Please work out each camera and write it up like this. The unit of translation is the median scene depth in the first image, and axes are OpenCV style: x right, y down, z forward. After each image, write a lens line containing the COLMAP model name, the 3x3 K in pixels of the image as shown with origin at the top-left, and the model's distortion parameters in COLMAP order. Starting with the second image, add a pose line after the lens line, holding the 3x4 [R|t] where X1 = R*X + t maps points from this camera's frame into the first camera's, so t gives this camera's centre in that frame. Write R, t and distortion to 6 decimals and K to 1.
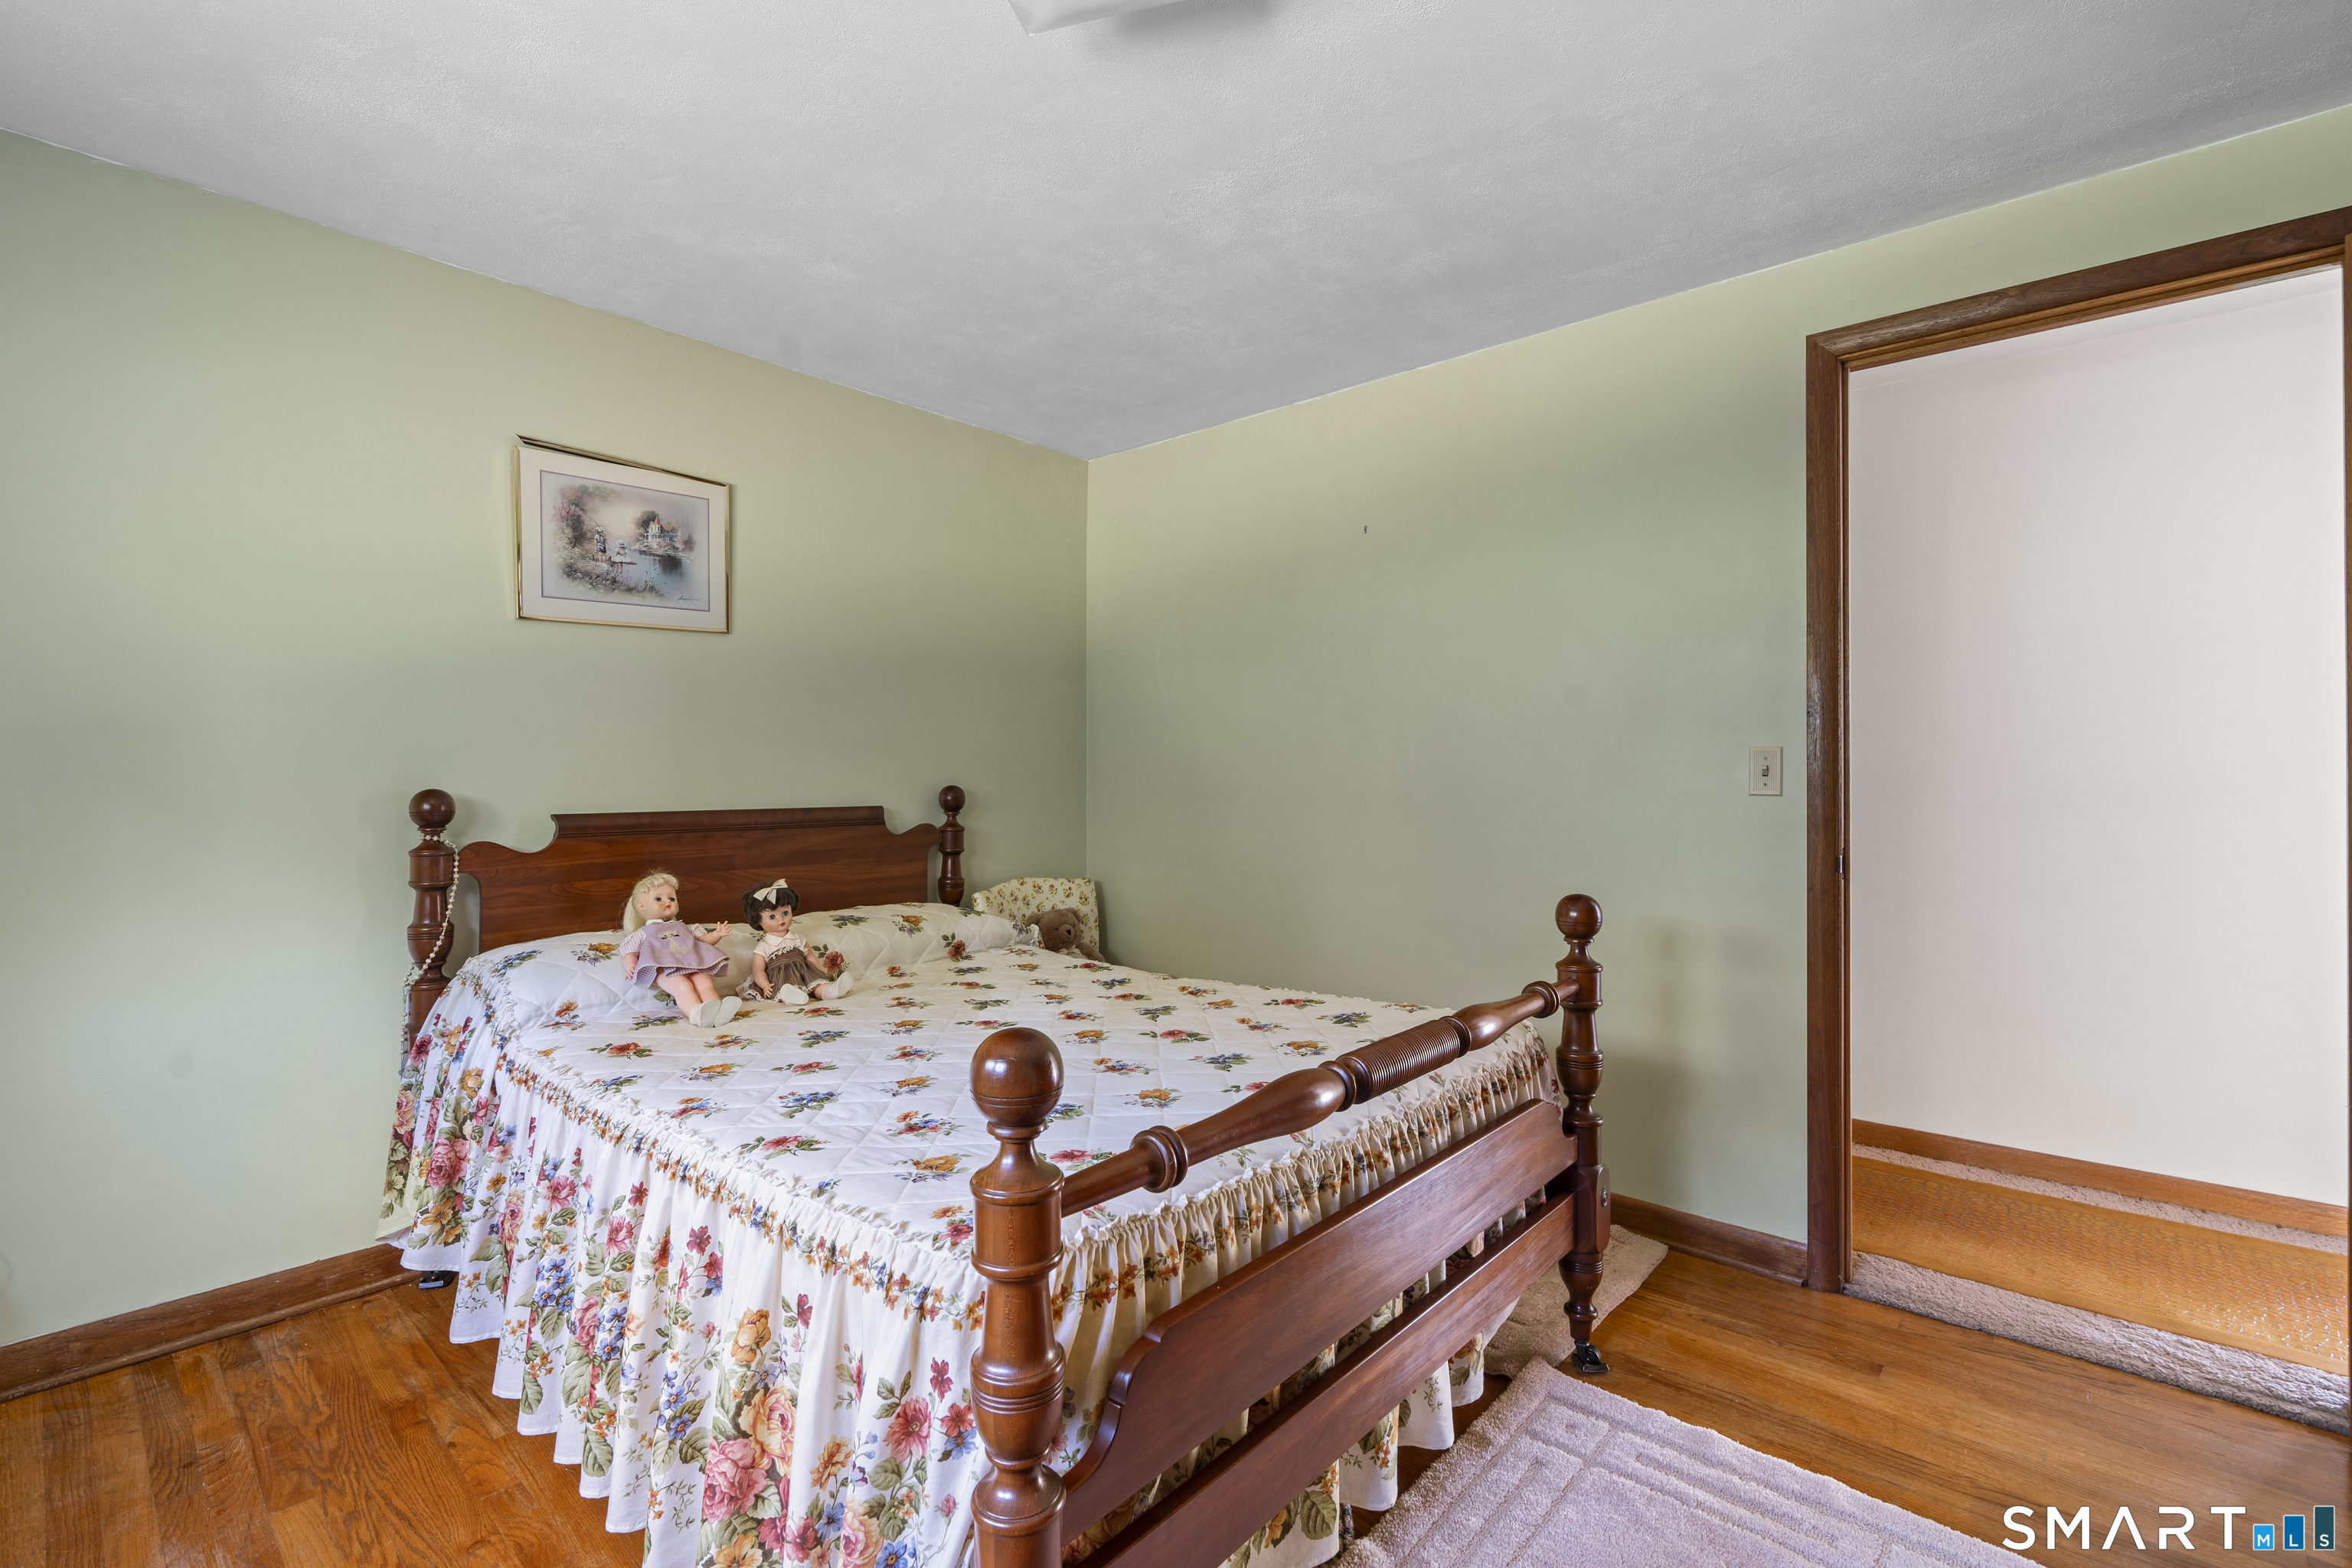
lens RADIAL K [[1052.9, 0, 1181.1], [0, 1052.9, 773.6], [0, 0, 1]] dist [-0.003227, 0.000033]
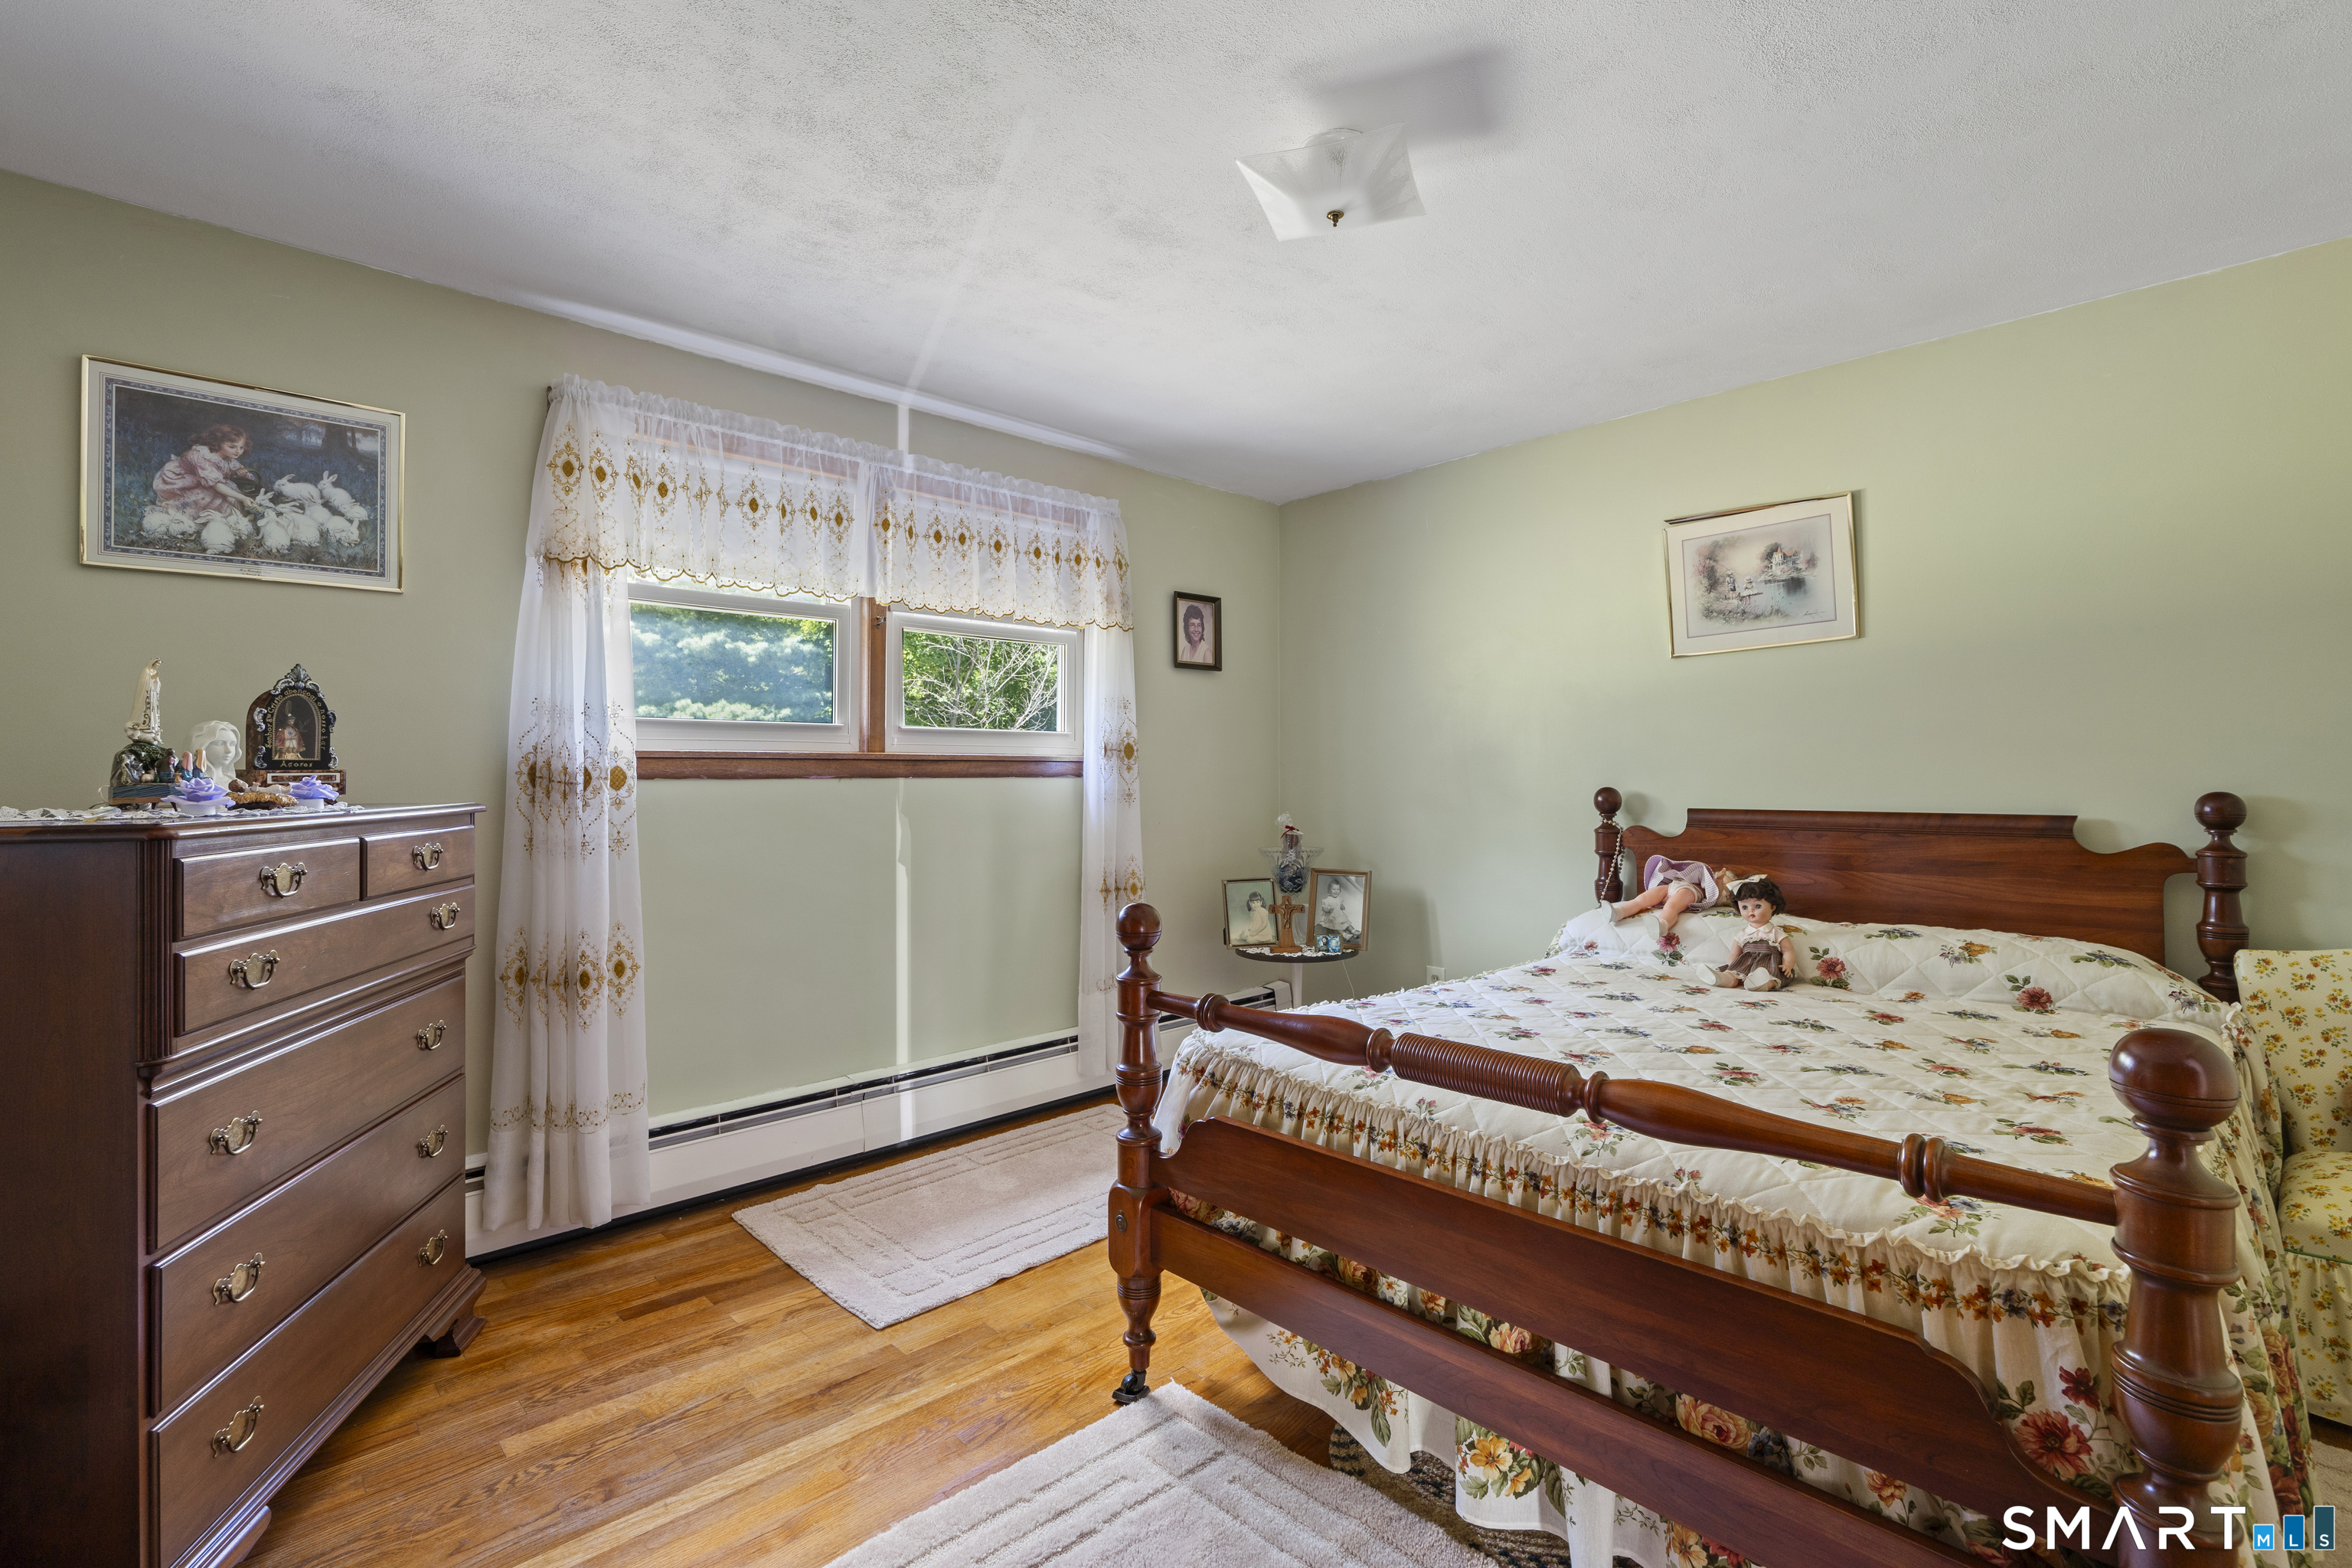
lens RADIAL K [[1052.9, 0, 1172.2], [0, 1052.9, 777.0], [0, 0, 1]] dist [-0.003227, 0.000033]
pose [[-0.085521, 0.002492, -0.996333, 0.679265], [0.003521, 0.999991, 0.002199, -0.003783], [0.996330, -0.003320, -0.085529, 0.455635]]
